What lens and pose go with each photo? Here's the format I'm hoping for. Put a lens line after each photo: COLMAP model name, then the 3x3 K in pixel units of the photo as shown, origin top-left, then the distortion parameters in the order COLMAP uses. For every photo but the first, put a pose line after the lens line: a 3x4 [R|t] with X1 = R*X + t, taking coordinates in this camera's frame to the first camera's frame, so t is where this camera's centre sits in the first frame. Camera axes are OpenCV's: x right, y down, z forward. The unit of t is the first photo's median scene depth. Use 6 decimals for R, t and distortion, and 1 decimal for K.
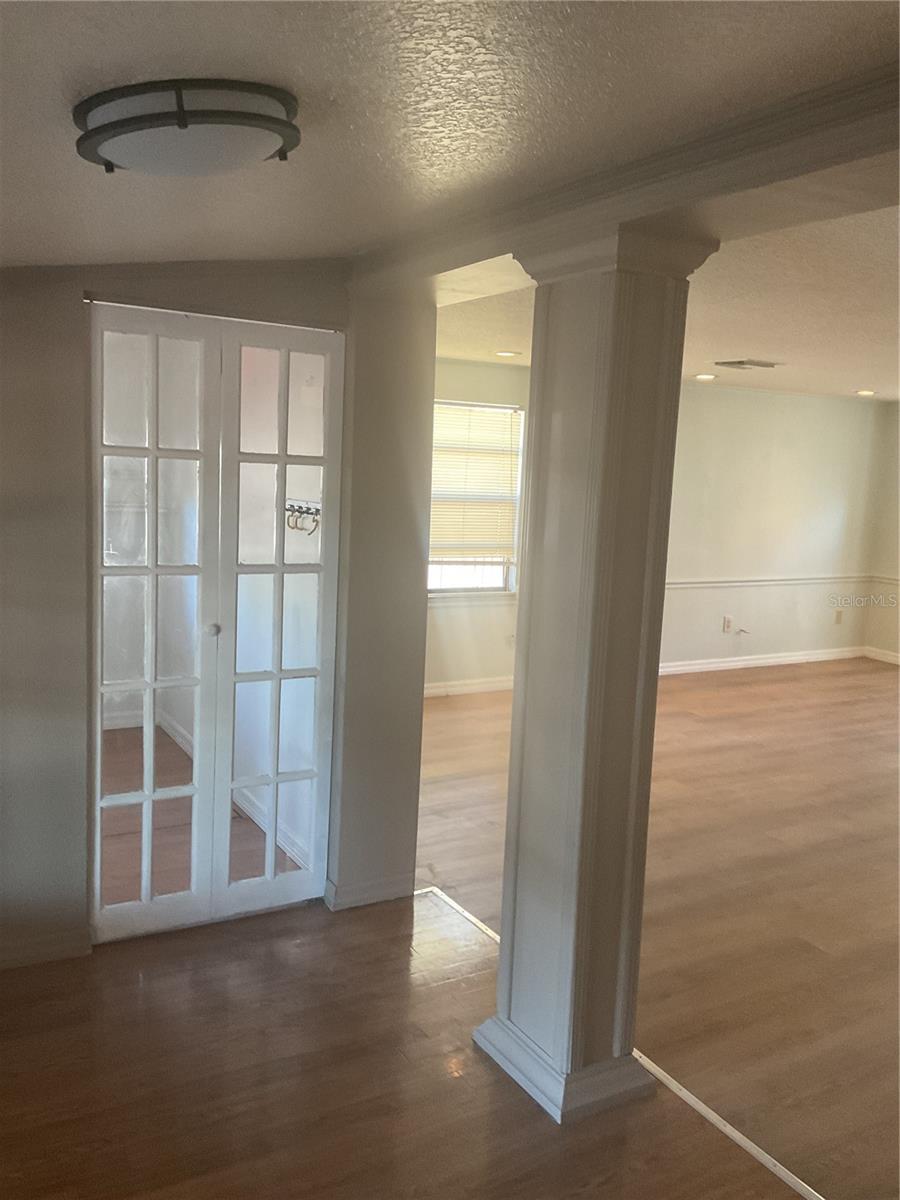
lens RADIAL K [[988.1, 0, 451.1], [0, 988.1, 598.3], [0, 0, 1]] dist [0.101222, -0.188819]
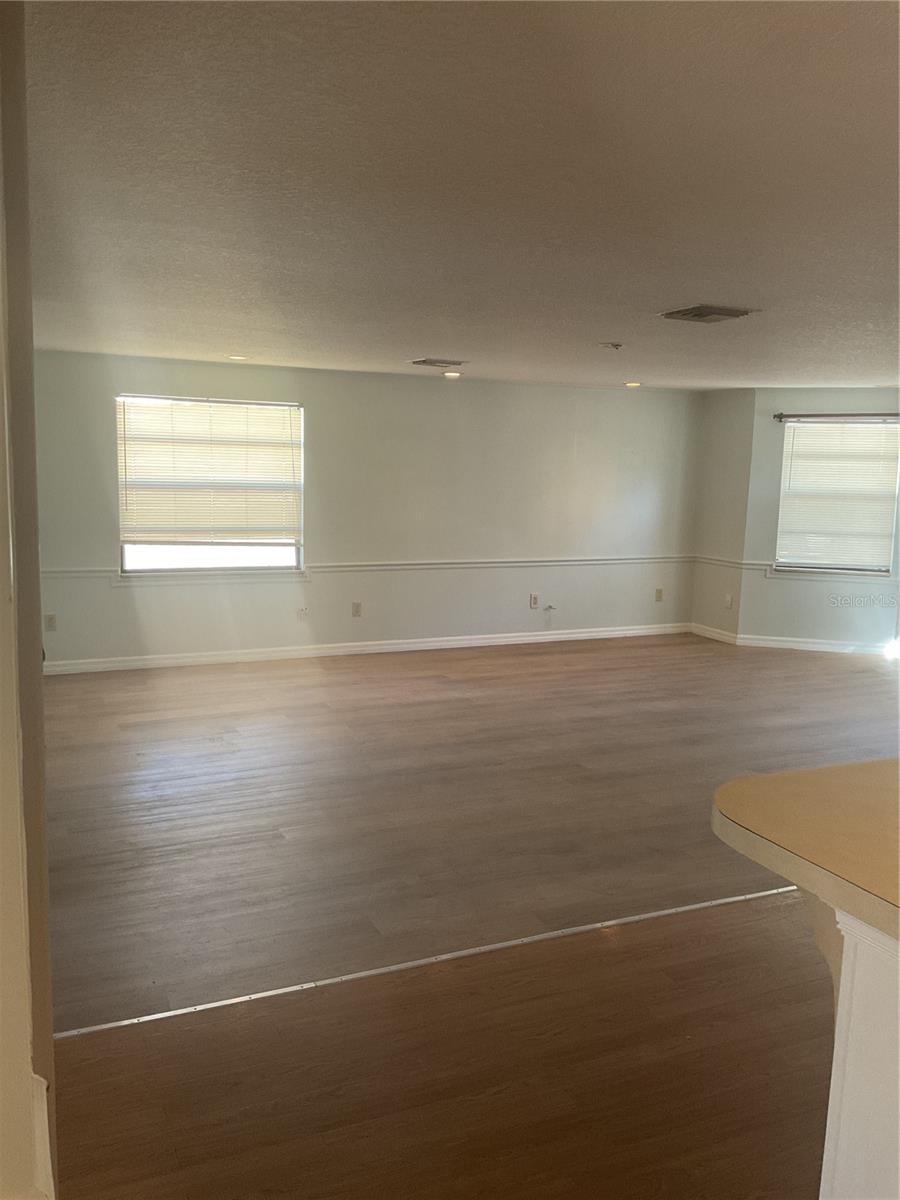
lens RADIAL K [[988.1, 0, 444.6], [0, 988.1, 602.7], [0, 0, 1]] dist [0.101222, -0.188819]
pose [[0.995117, -0.004578, -0.098594, 0.331599], [0.005119, 0.999973, 0.005234, 0.025562], [0.098568, -0.005713, 0.995114, -0.098759]]
